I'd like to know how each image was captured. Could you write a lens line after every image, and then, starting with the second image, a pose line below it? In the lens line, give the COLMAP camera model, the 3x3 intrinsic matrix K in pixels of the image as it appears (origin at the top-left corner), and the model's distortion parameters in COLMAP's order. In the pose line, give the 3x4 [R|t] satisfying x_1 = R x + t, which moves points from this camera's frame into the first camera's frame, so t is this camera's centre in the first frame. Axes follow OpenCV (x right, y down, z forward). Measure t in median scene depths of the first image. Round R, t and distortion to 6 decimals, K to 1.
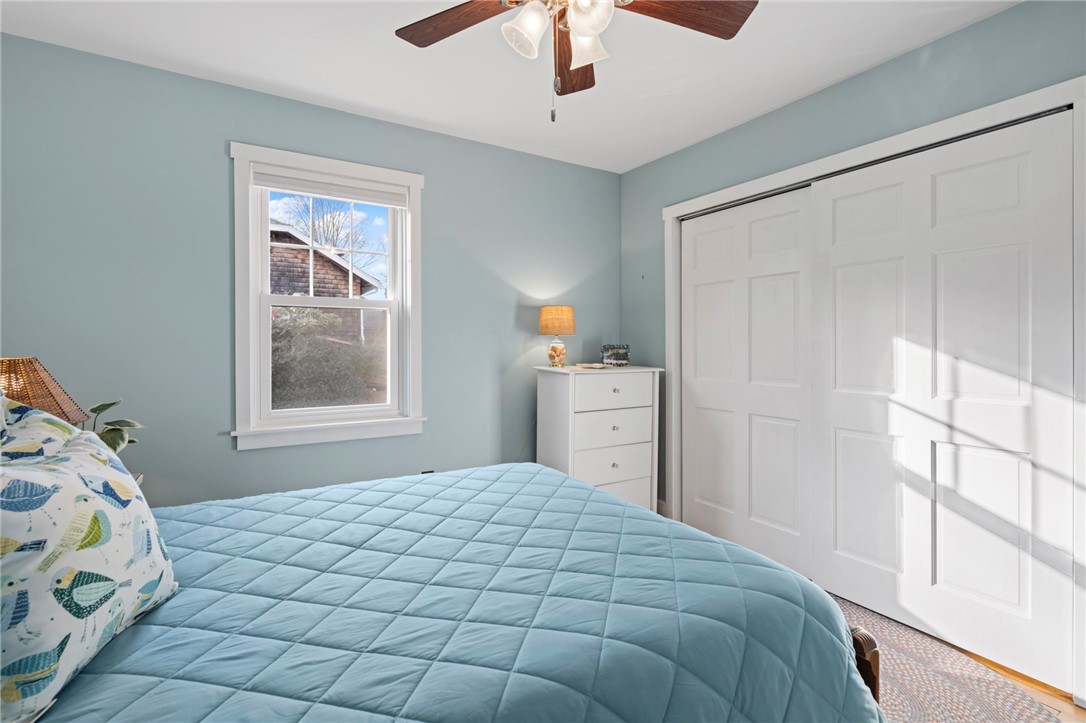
lens RADIAL K [[489.9, 0, 540.5], [0, 489.9, 365.0], [0, 0, 1]] dist [-0.001775, 0.000432]
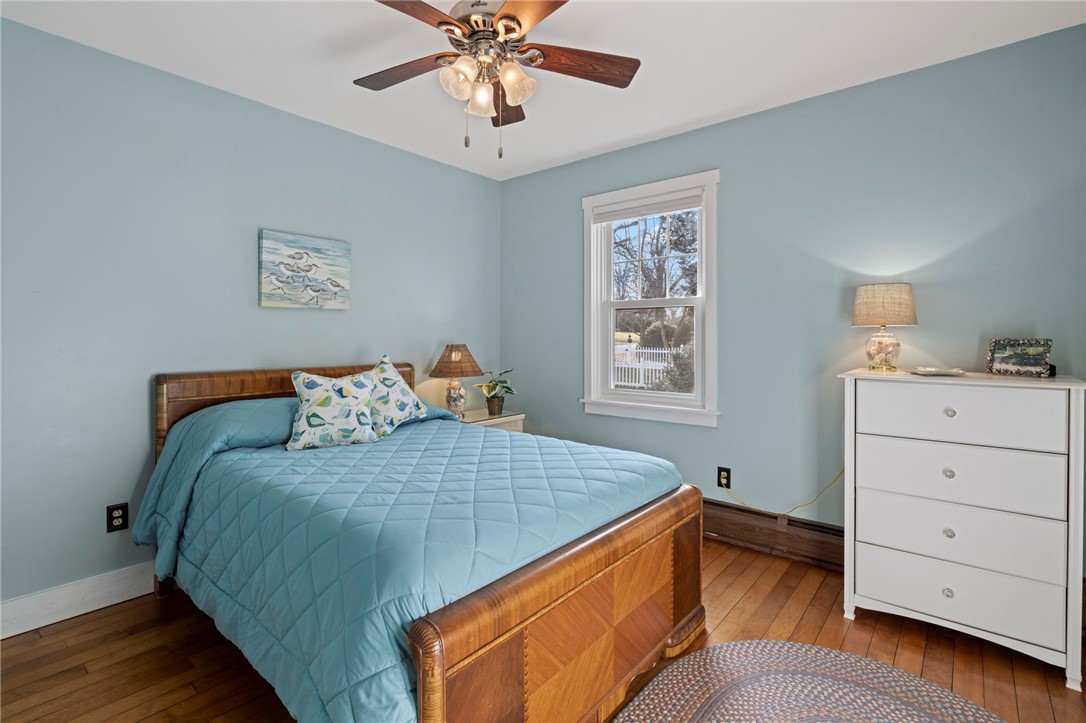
lens RADIAL K [[507.5, 0, 545.4], [0, 507.5, 366.9], [0, 0, 1]] dist [-0.000569, 0.000199]
pose [[0.341767, 0.049137, -0.938499, 0.791063], [-0.043312, 0.998395, 0.036500, -0.009039], [0.938786, 0.028174, 0.343346, 0.410085]]
